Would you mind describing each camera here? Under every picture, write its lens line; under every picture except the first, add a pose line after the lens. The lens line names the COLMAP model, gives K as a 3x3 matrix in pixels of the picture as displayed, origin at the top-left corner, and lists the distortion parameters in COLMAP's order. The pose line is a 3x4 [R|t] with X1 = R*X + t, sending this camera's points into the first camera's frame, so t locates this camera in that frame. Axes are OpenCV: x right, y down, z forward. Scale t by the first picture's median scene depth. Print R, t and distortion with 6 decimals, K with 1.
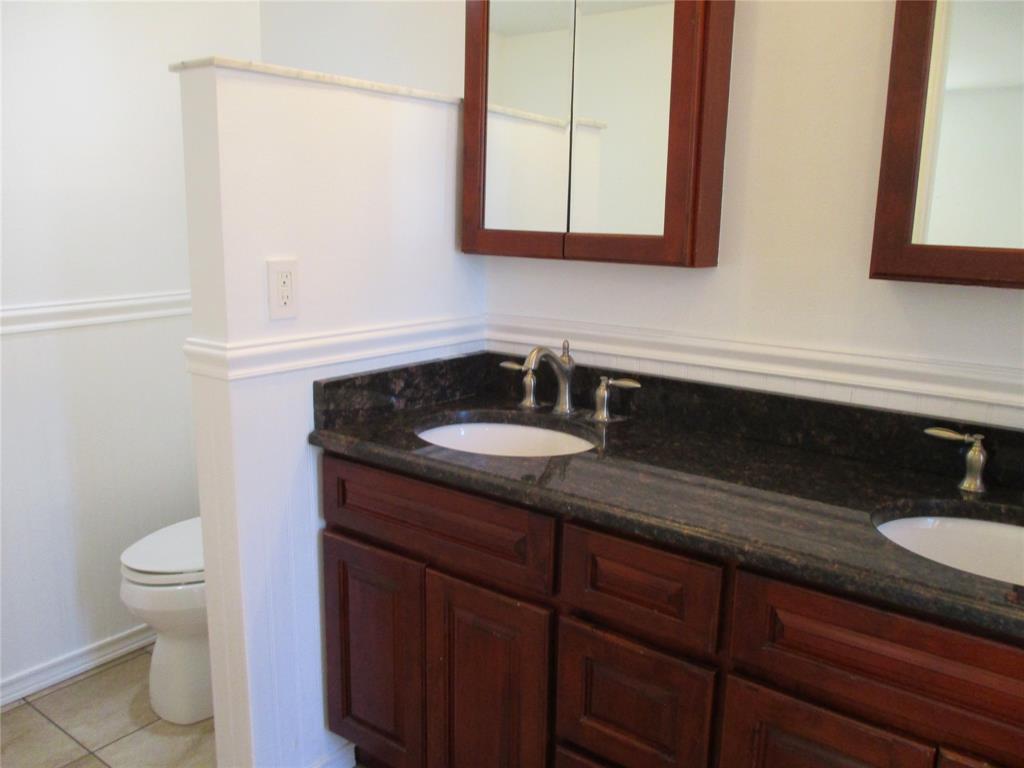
lens RADIAL K [[845.7, 0, 515.0], [0, 845.7, 386.2], [0, 0, 1]] dist [-0.017781, 0.003450]
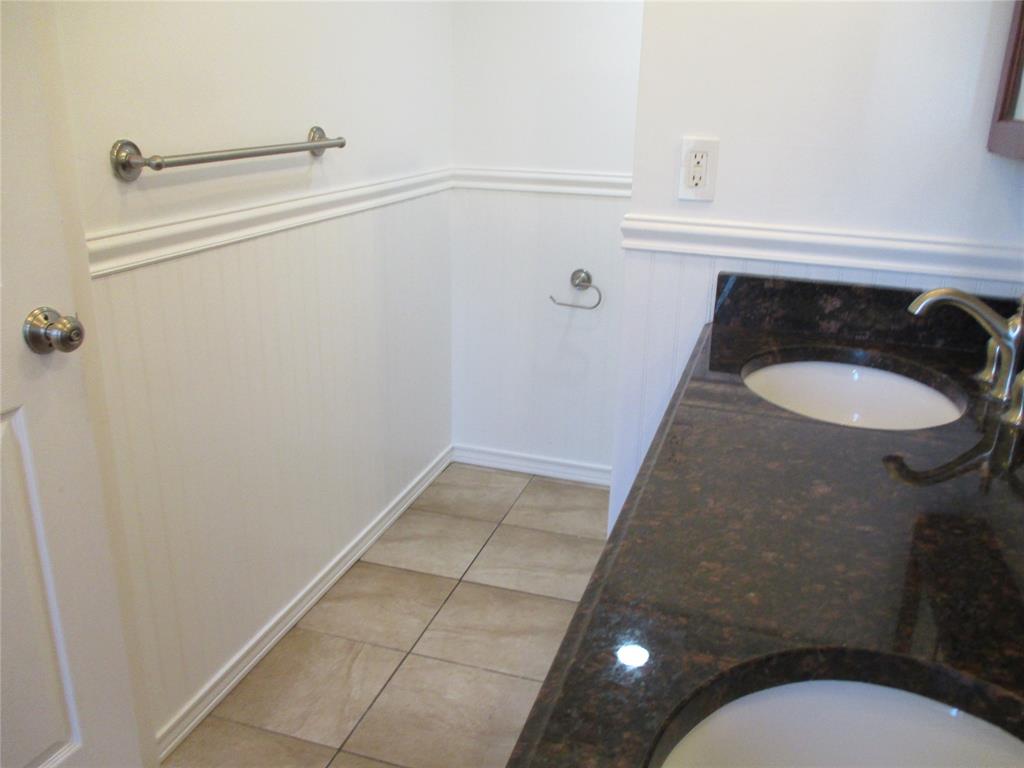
lens RADIAL K [[845.7, 0, 523.3], [0, 845.7, 381.5], [0, 0, 1]] dist [-0.017781, 0.003450]
pose [[0.343852, 0.297457, -0.890665, 0.548730], [-0.212445, 0.948551, 0.234773, -0.061841], [0.914676, 0.108490, 0.389355, 0.411369]]
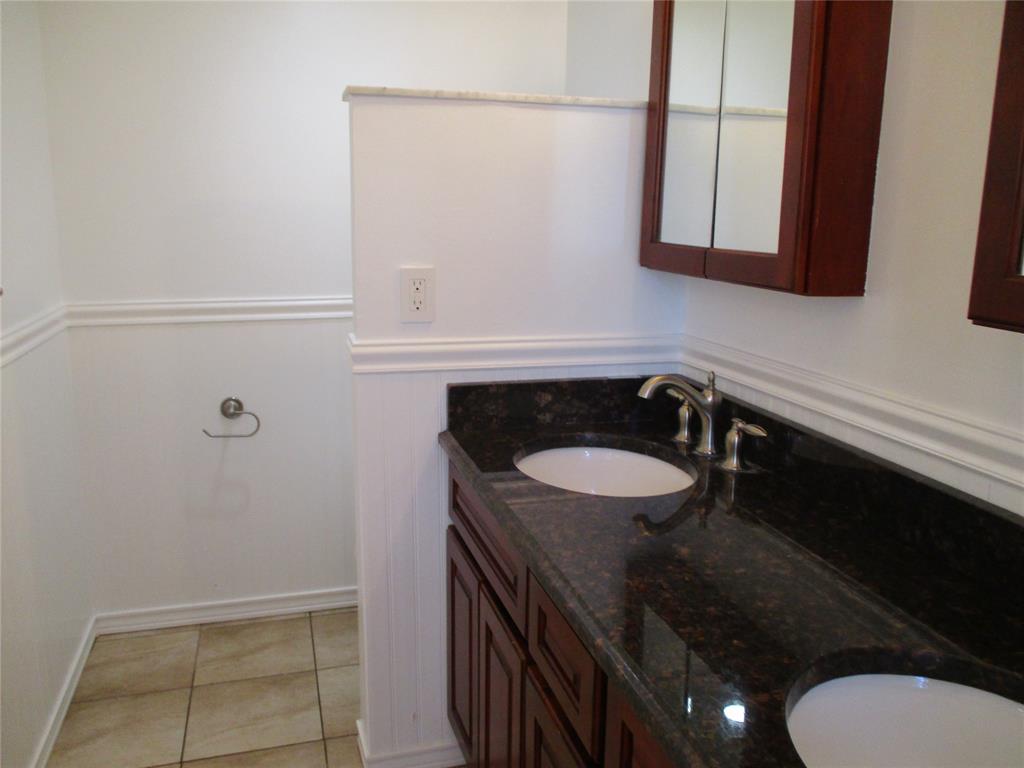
lens RADIAL K [[845.7, 0, 517.4], [0, 845.7, 389.3], [0, 0, 1]] dist [-0.017781, 0.003450]
pose [[0.805276, 0.118192, -0.581000, 0.423224], [-0.120094, 0.992132, 0.035376, -0.044474], [0.580610, 0.041287, 0.813135, 0.183504]]
